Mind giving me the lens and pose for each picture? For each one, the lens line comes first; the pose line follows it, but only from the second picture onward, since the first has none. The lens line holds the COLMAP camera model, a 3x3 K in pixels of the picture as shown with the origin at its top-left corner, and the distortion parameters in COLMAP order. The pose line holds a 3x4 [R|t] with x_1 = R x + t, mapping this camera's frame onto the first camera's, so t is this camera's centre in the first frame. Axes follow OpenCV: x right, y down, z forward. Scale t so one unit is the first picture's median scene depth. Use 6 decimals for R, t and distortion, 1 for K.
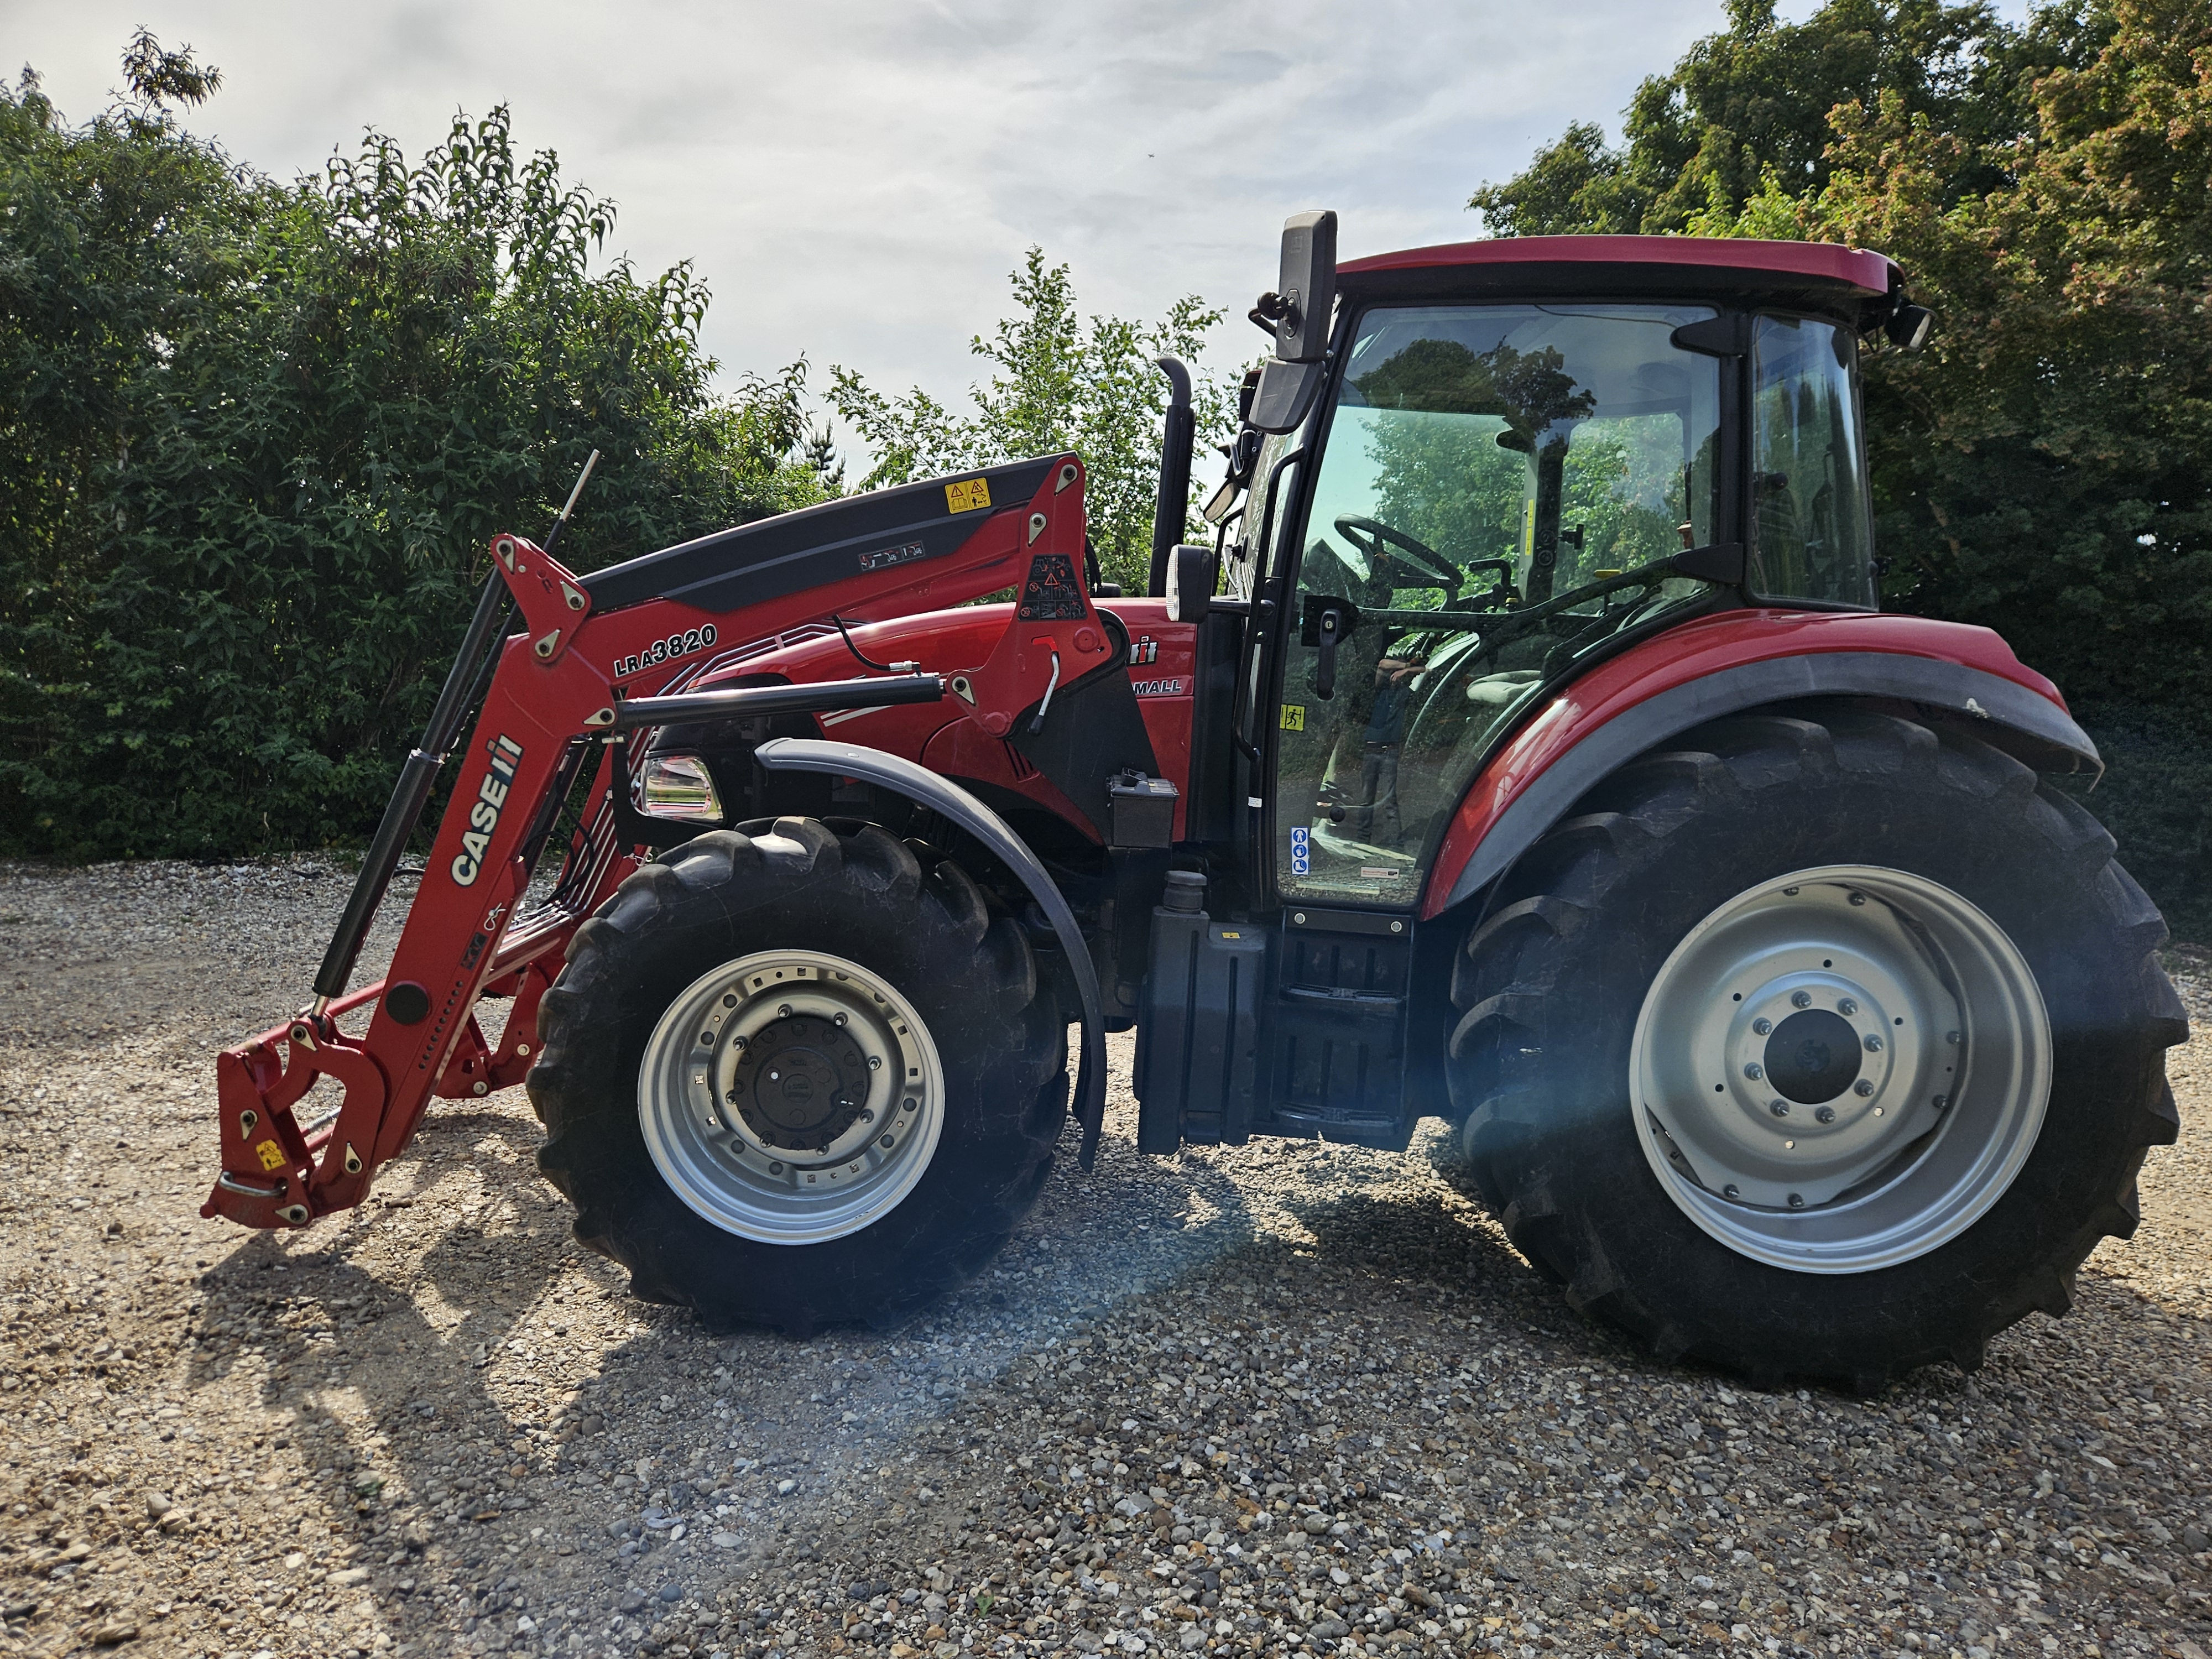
lens RADIAL K [[1439.5, 0, 1095.8], [0, 1439.5, 840.5], [0, 0, 1]] dist [0.072568, -0.054821]
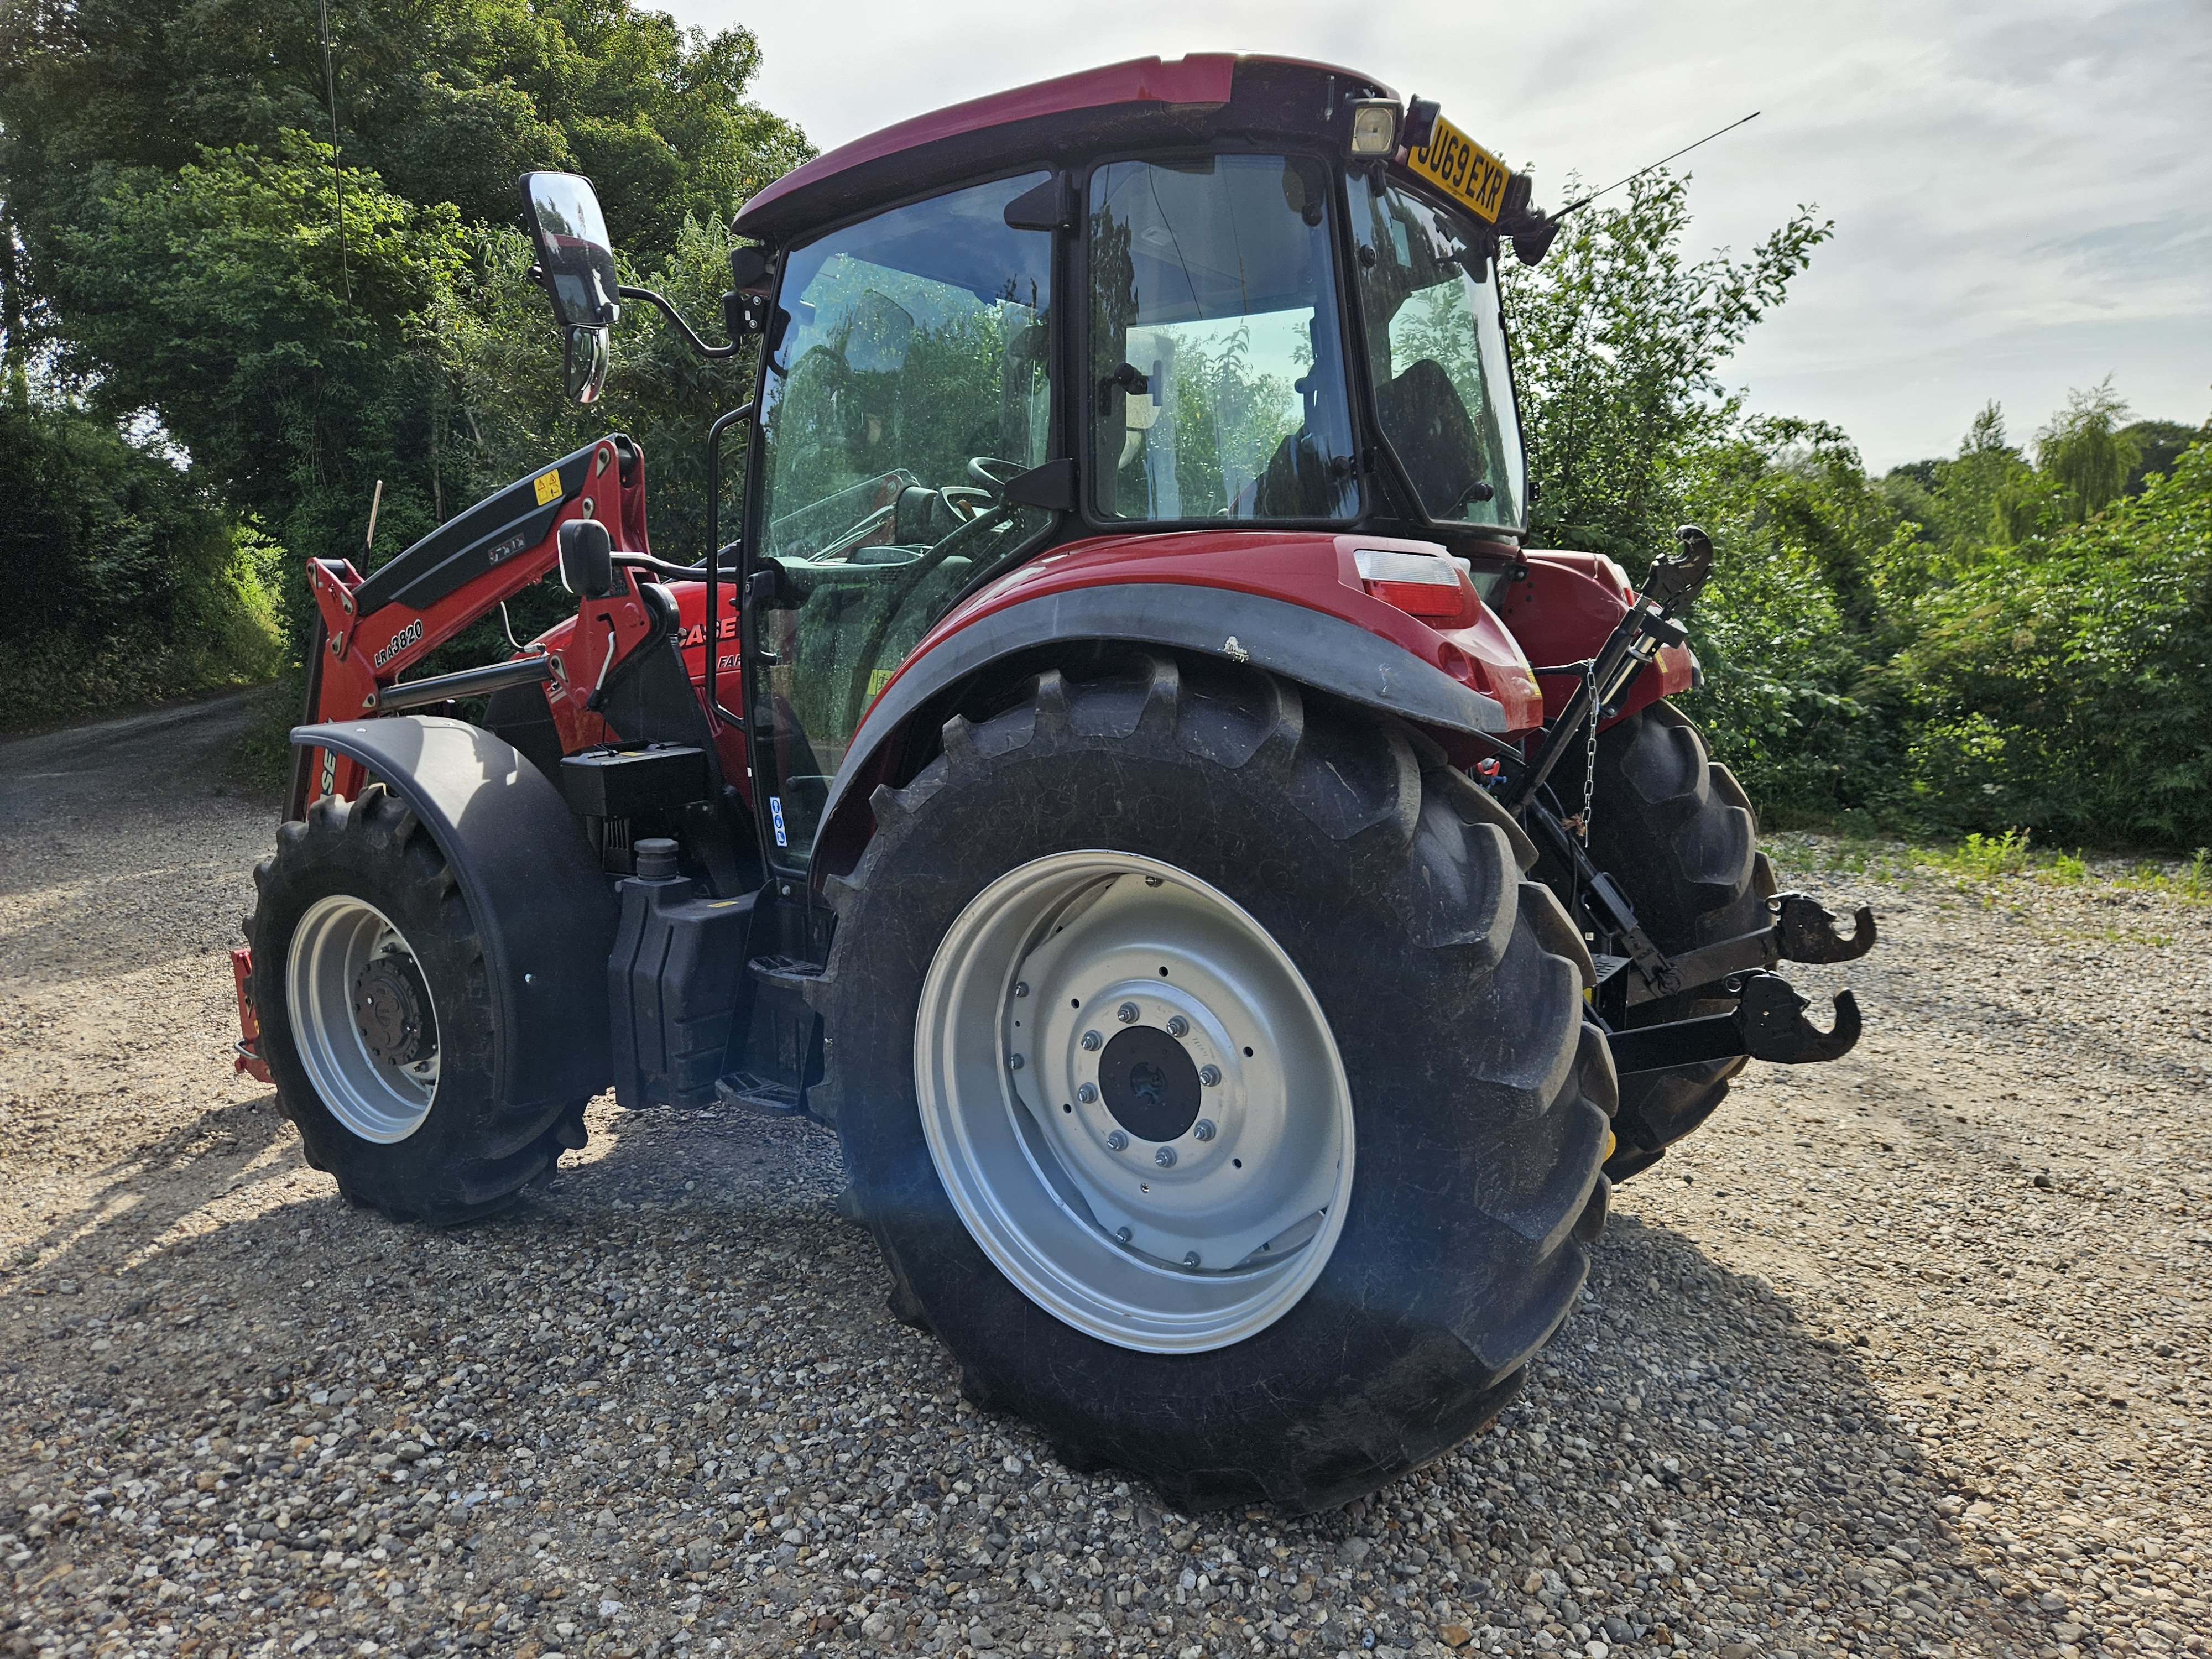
lens RADIAL K [[1439.5, 0, 1095.8], [0, 1439.5, 840.5], [0, 0, 1]] dist [0.072568, -0.054821]
pose [[0.849874, 0.024564, -0.526413, 0.885921], [-0.010274, 0.999496, 0.030053, -0.012210], [0.526886, -0.020133, 0.849698, 0.300794]]
